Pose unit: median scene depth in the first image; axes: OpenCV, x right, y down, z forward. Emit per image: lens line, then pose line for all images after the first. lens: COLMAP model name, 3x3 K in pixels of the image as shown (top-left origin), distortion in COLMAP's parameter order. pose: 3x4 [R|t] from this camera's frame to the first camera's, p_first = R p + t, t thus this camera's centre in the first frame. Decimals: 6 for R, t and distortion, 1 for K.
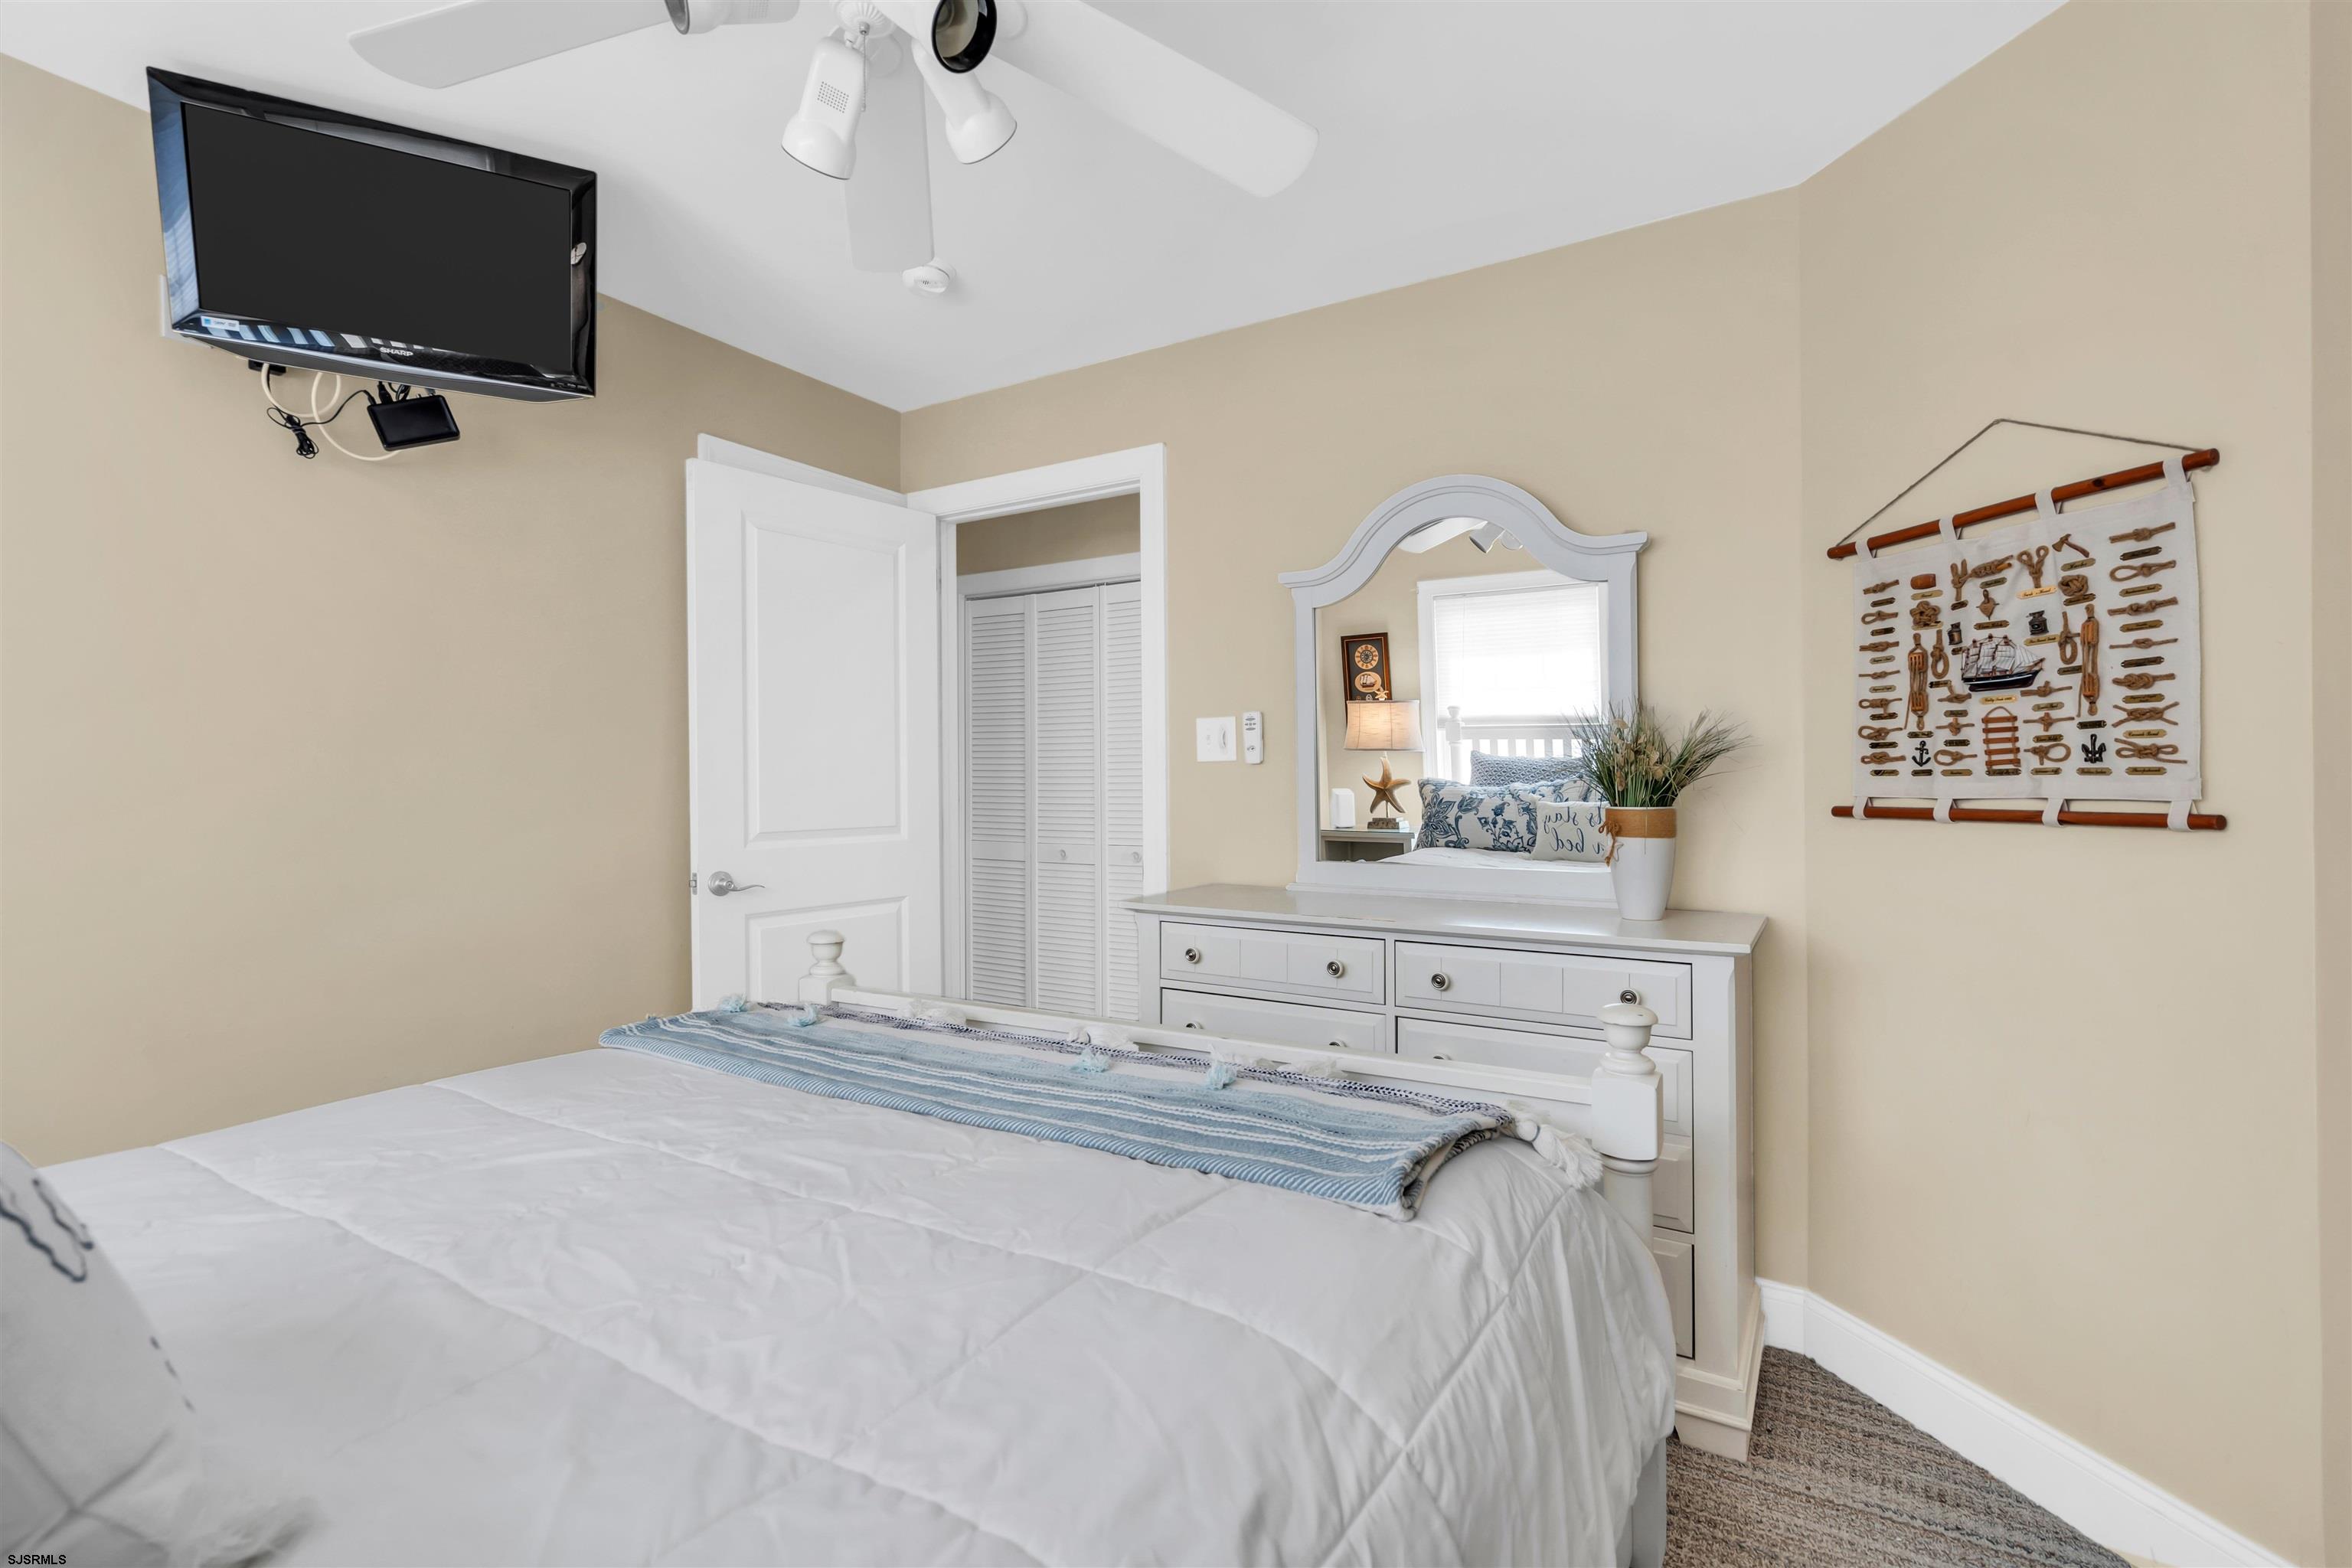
lens RADIAL K [[1067.1, 0, 1180.2], [0, 1067.1, 786.3], [0, 0, 1]] dist [-0.003310, 0.001517]
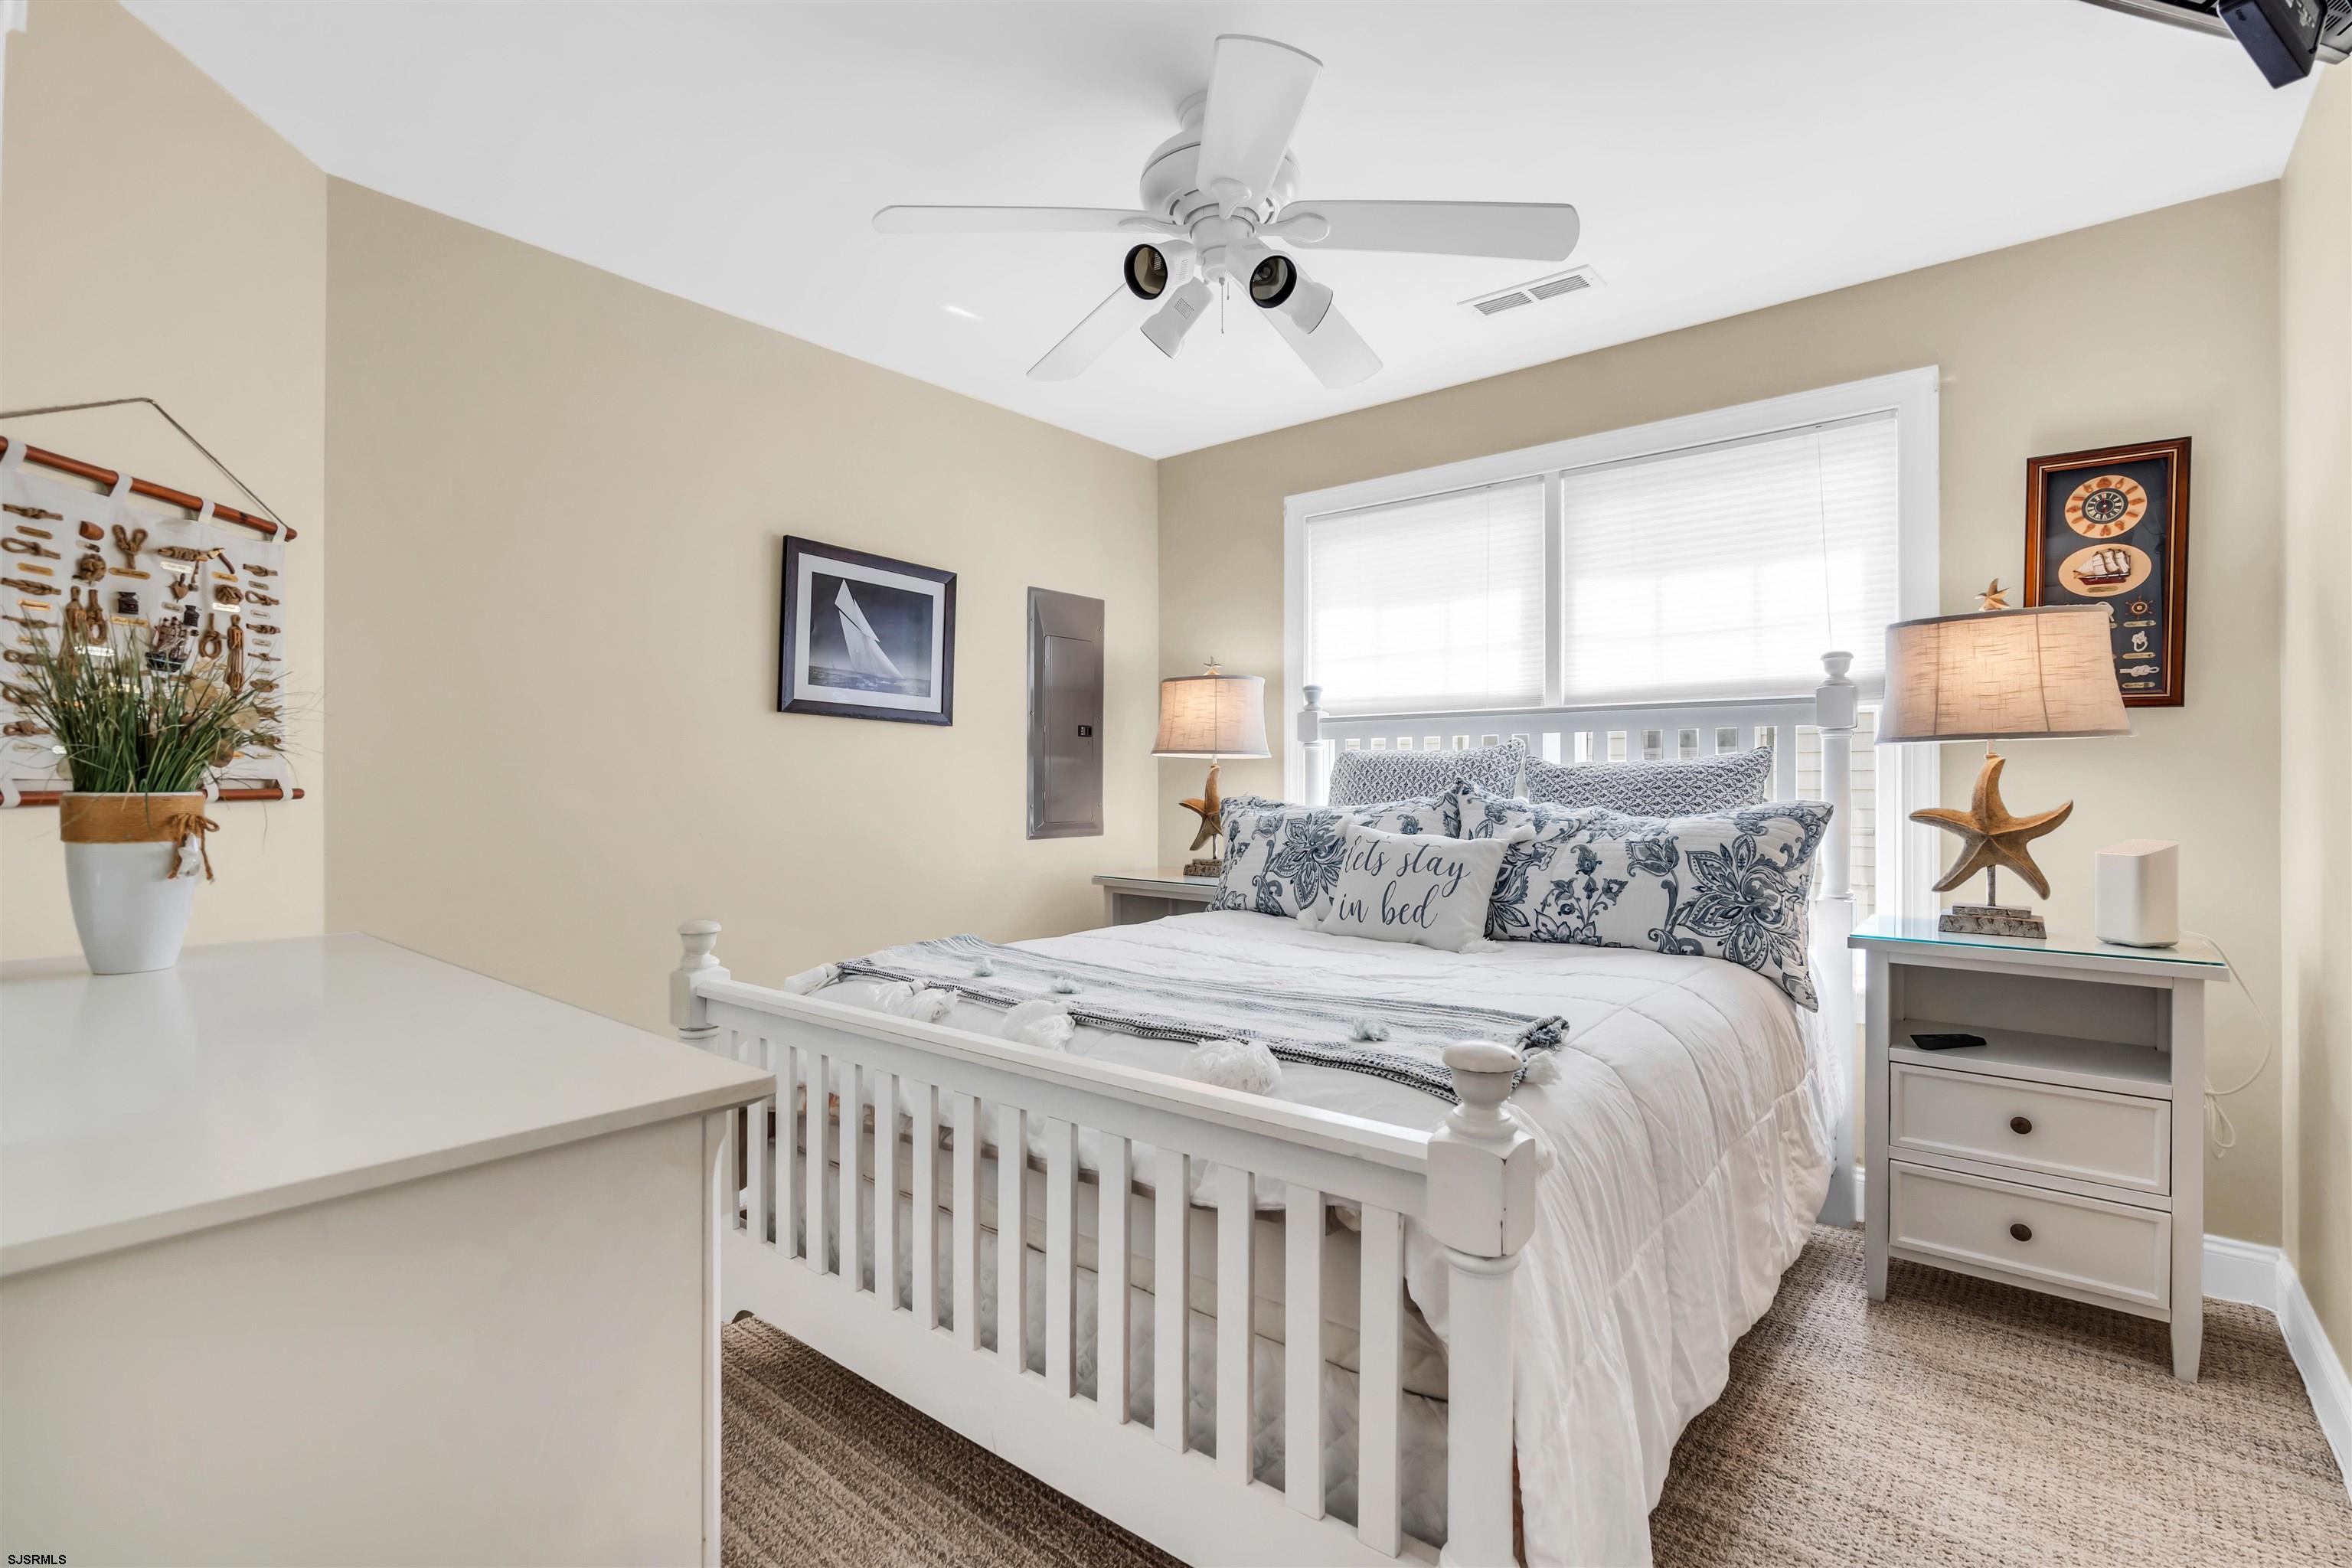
lens RADIAL K [[1067.1, 0, 1180.2], [0, 1067.1, 786.3], [0, 0, 1]] dist [-0.003310, 0.001517]
pose [[-0.991269, 0.000611, 0.131854, -0.294453], [0.002220, 0.999925, 0.012056, 0.008076], [-0.131836, 0.012243, -0.991196, 1.714993]]
